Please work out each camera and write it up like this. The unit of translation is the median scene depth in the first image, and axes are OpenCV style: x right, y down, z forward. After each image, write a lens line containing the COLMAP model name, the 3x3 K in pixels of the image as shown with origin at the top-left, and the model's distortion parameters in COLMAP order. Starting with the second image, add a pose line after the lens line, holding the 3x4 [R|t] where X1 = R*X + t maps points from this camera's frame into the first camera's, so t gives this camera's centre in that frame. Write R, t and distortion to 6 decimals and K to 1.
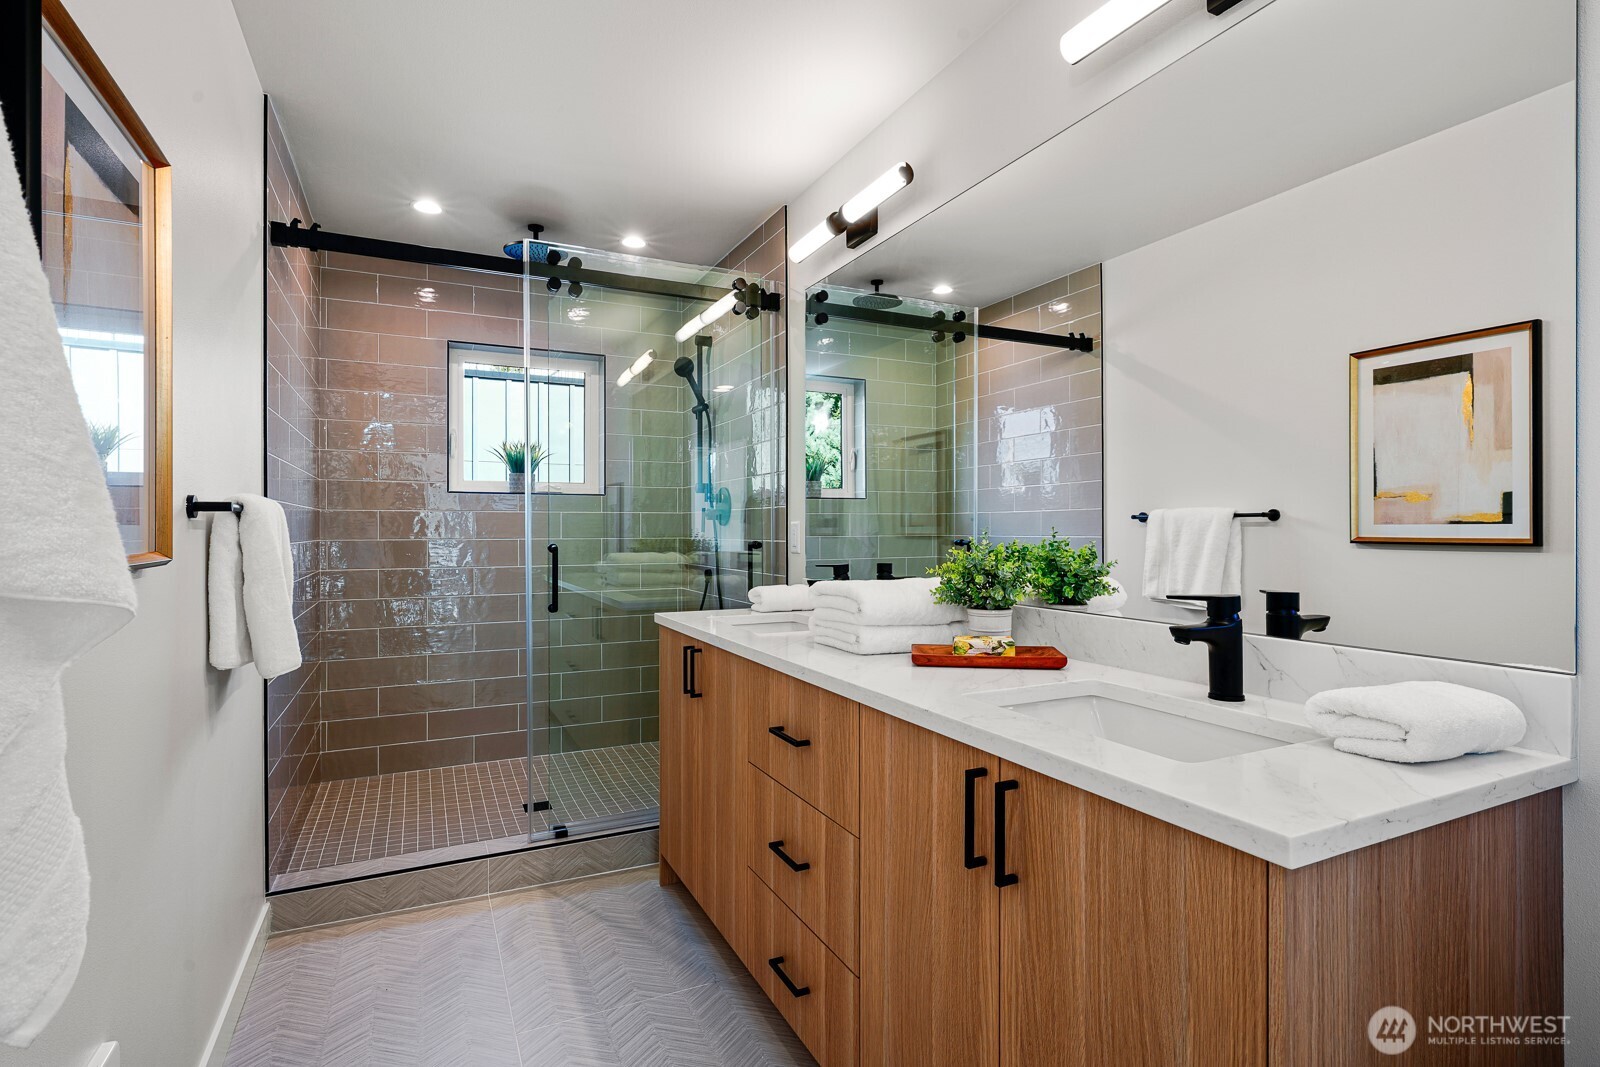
lens RADIAL K [[779.5, 0, 794.7], [0, 779.5, 519.5], [0, 0, 1]] dist [0.001207, 0.000129]
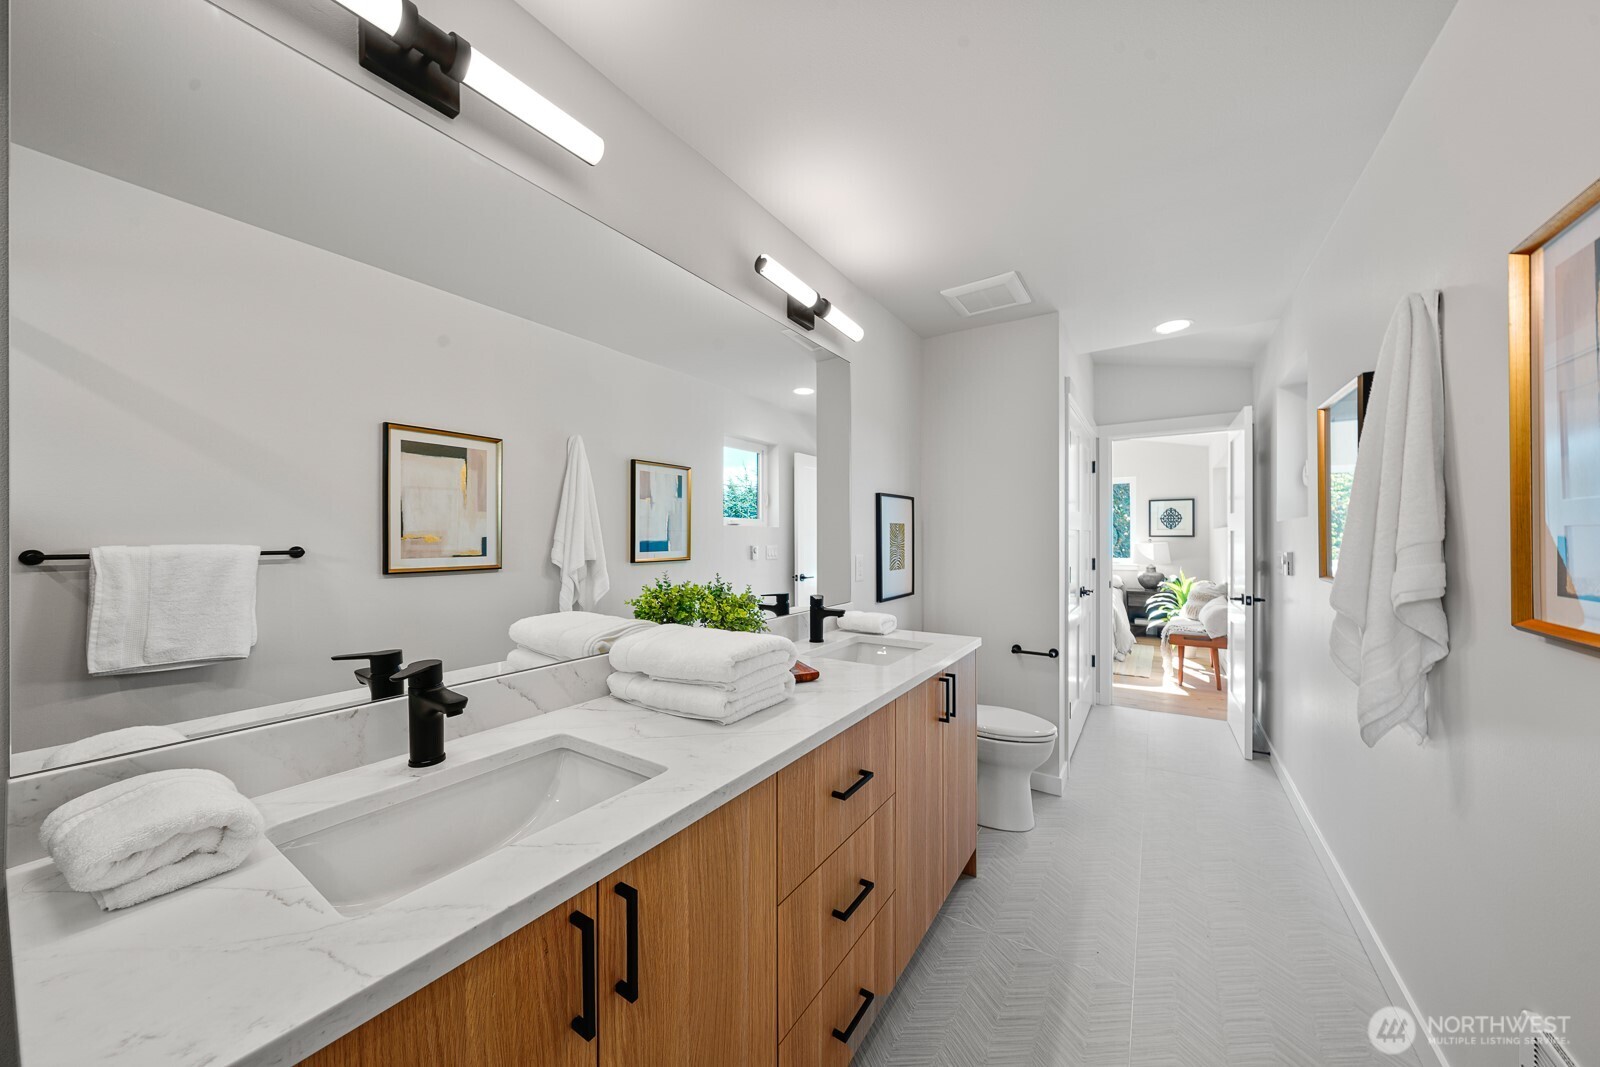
lens RADIAL K [[554.8, 0, 797.5], [0, 554.8, 522.9], [0, 0, 1]] dist [-0.000009, 0.000051]
pose [[-0.509441, 0.017652, 0.860325, -0.427488], [-0.013185, 0.999512, -0.028315, -0.039512], [-0.860405, -0.025768, -0.508959, 0.987910]]
